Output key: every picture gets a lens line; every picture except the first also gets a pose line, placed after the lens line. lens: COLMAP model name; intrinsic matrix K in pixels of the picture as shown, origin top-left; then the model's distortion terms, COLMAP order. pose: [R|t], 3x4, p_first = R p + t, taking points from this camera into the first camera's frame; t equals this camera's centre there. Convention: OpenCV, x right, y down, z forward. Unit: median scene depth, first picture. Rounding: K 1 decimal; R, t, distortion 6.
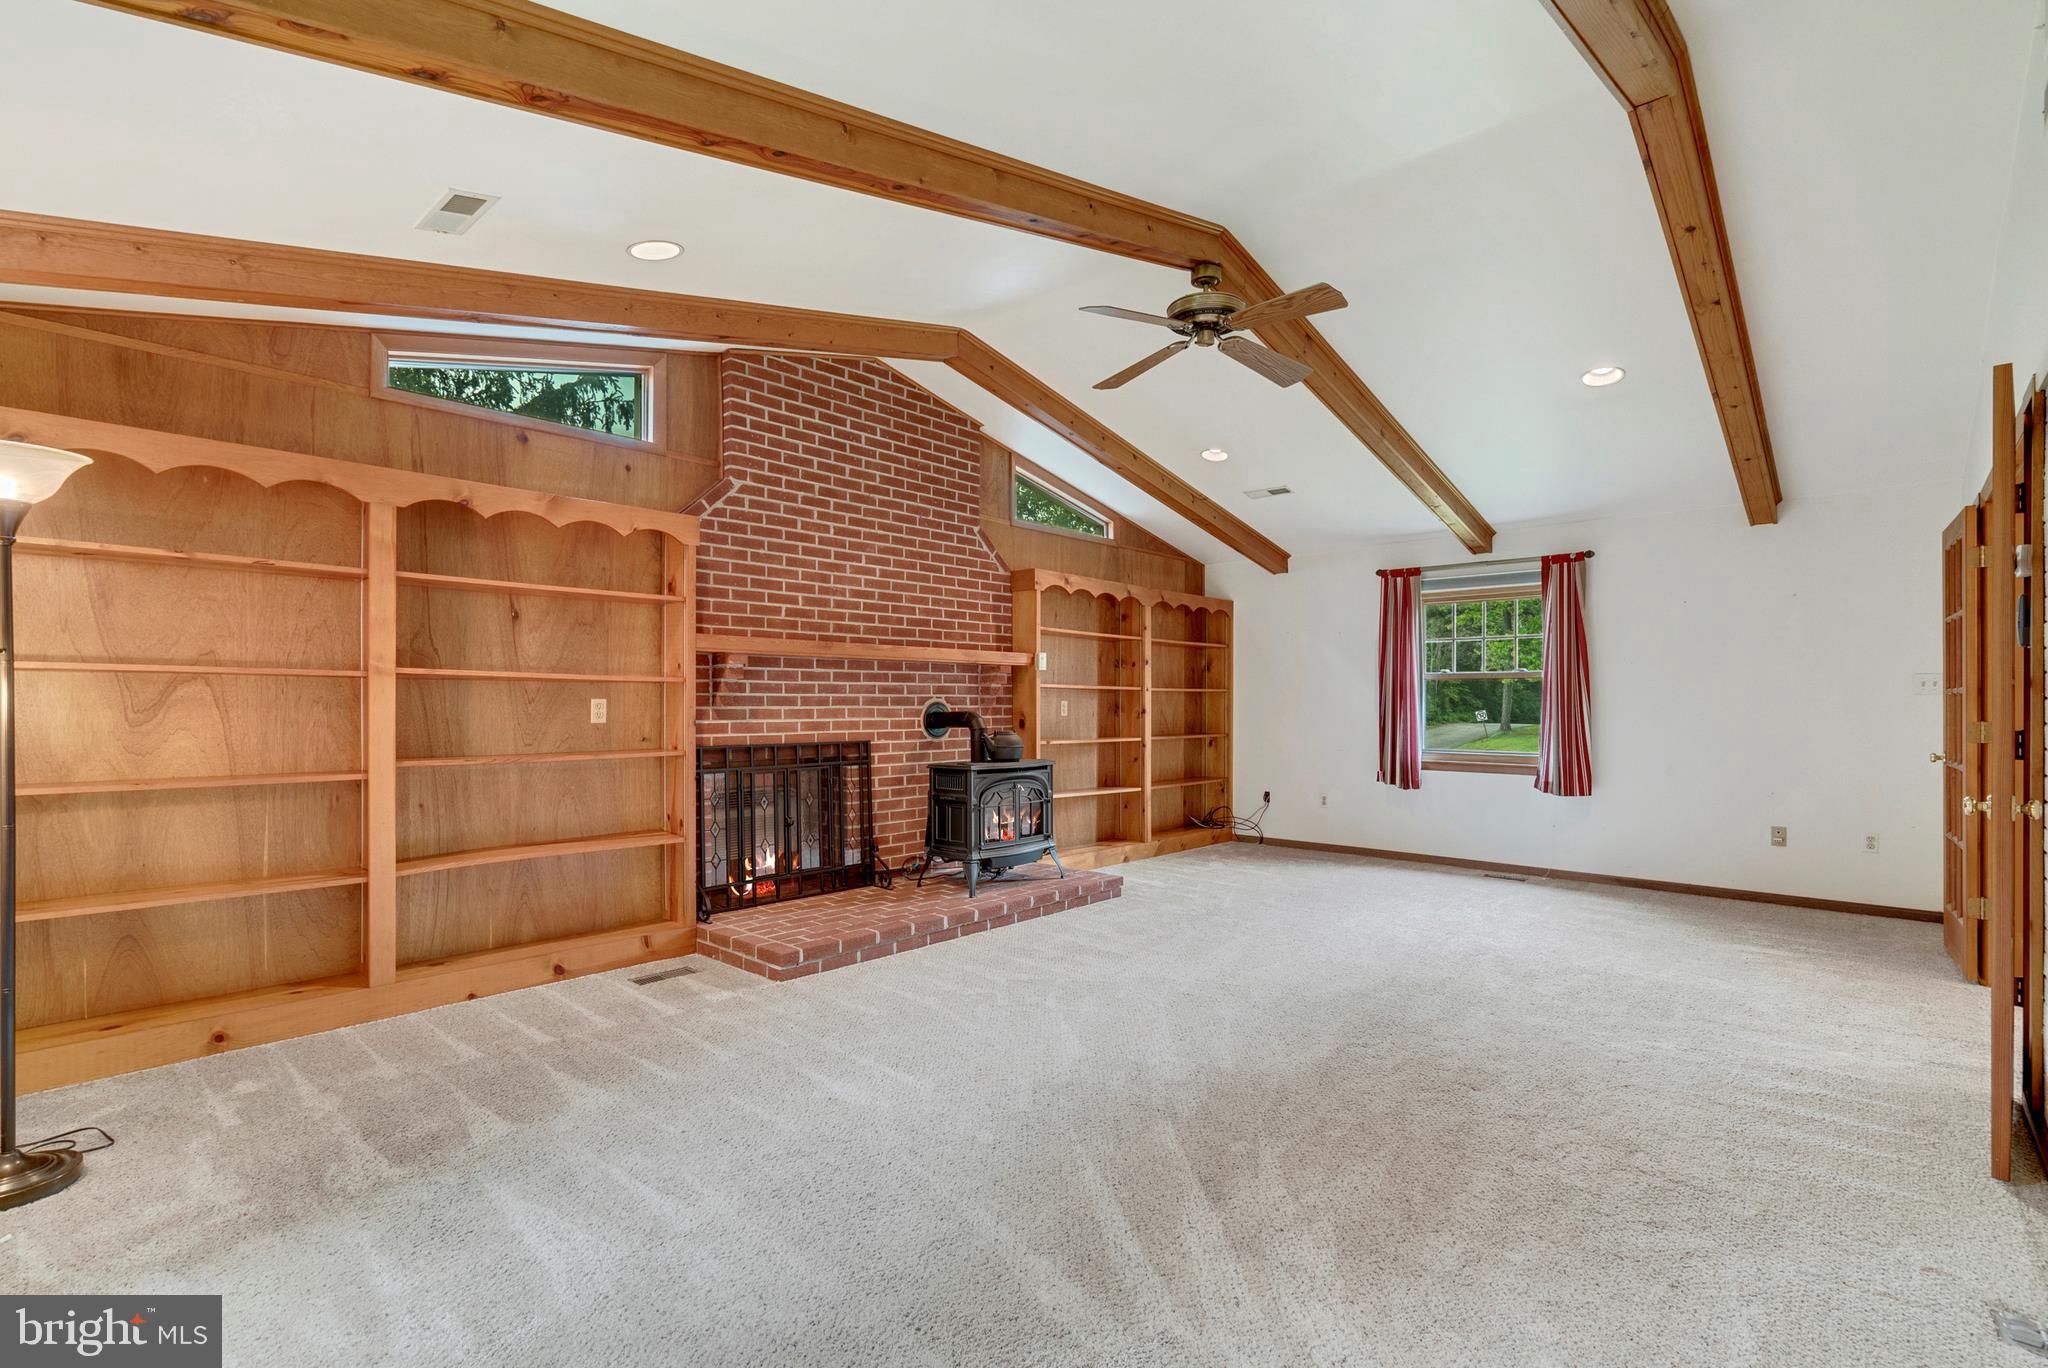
lens RADIAL K [[932.2, 0, 1054.1], [0, 932.2, 697.1], [0, 0, 1]] dist [-0.003412, -0.000098]
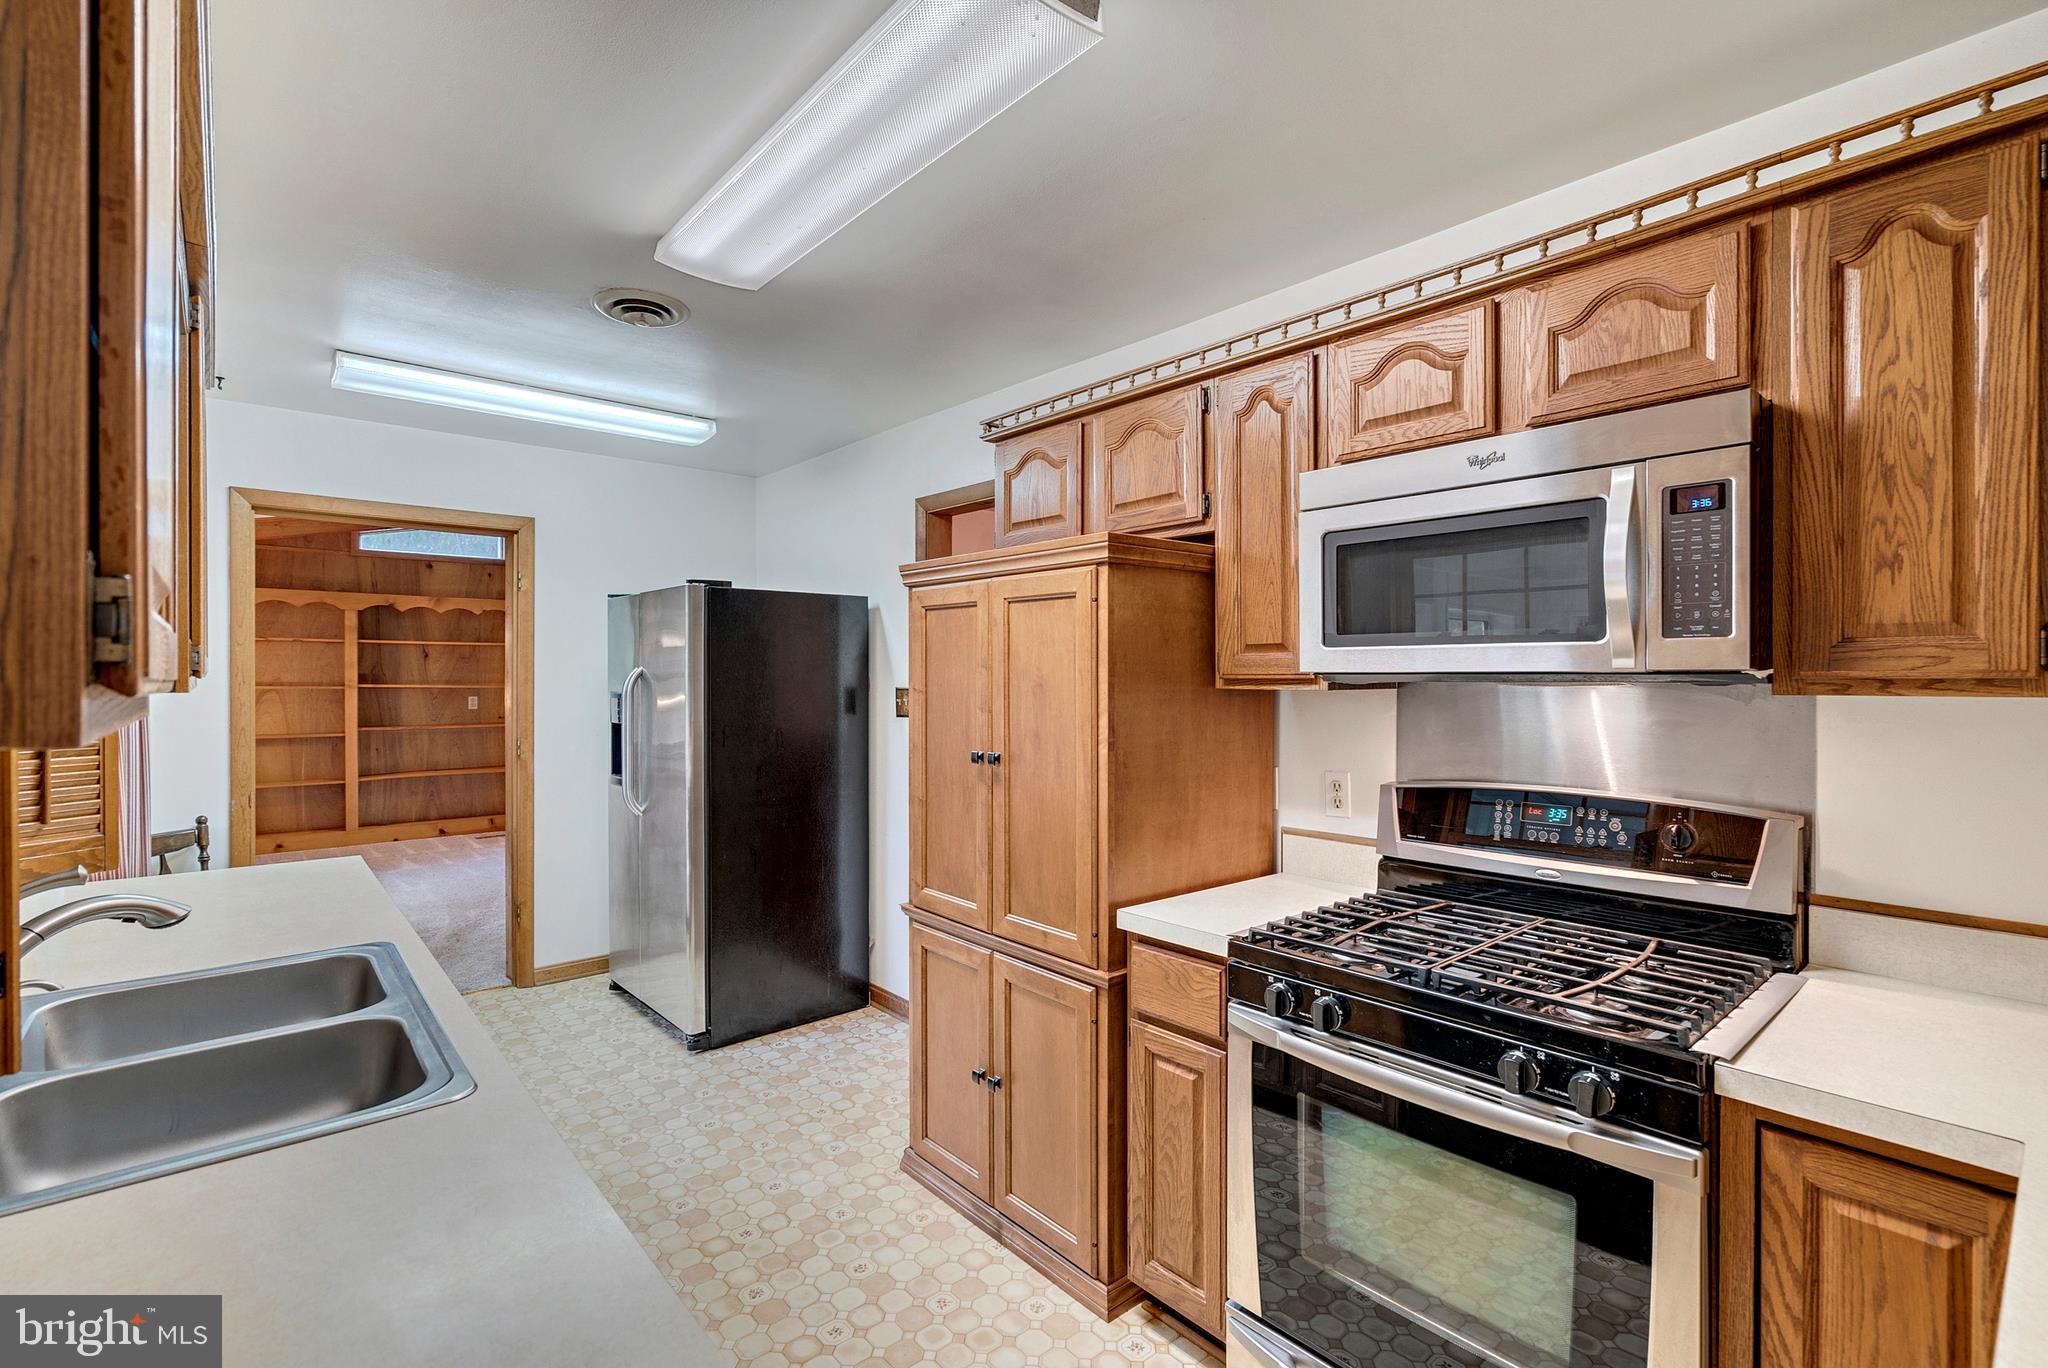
lens RADIAL K [[927.2, 0, 1033.5], [0, 927.2, 688.3], [0, 0, 1]] dist [-0.001639, 0.000060]
pose [[0.993385, -0.002254, -0.114805, 0.744726], [0.003513, 0.999936, 0.010764, -0.027419], [0.114773, -0.011096, 0.993330, -0.649896]]
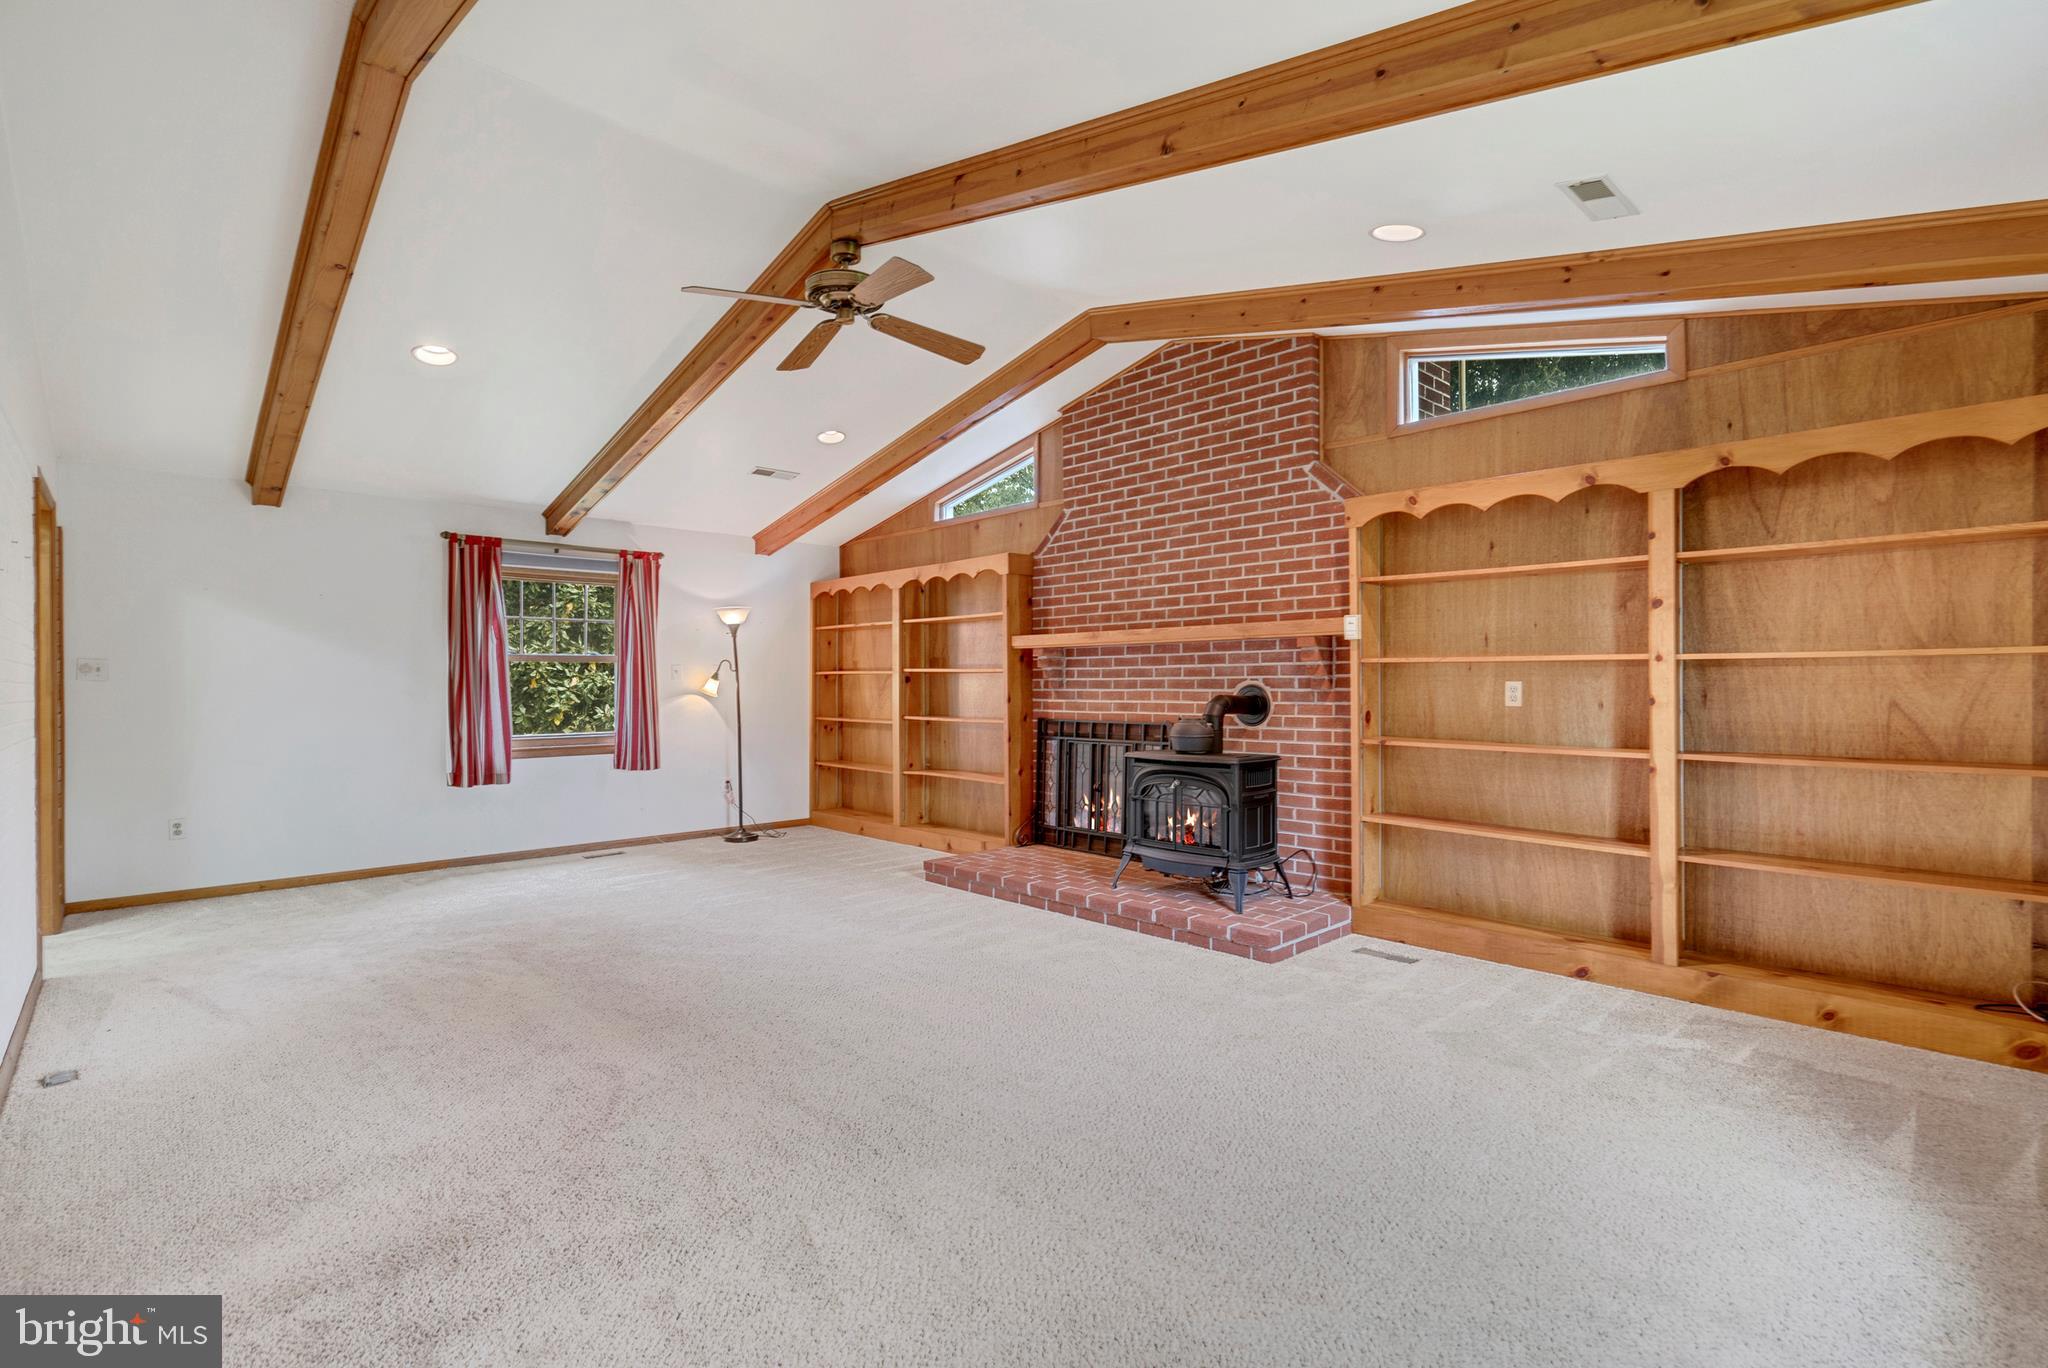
lens RADIAL K [[931.0, 0, 1034.1], [0, 931.0, 683.4], [0, 0, 1]] dist [-0.003724, 0.000508]
pose [[-0.065856, -0.003410, -0.997823, 0.850710], [0.008089, 0.999959, -0.003952, 0.006682], [0.997796, -0.008332, -0.065826, 0.956937]]
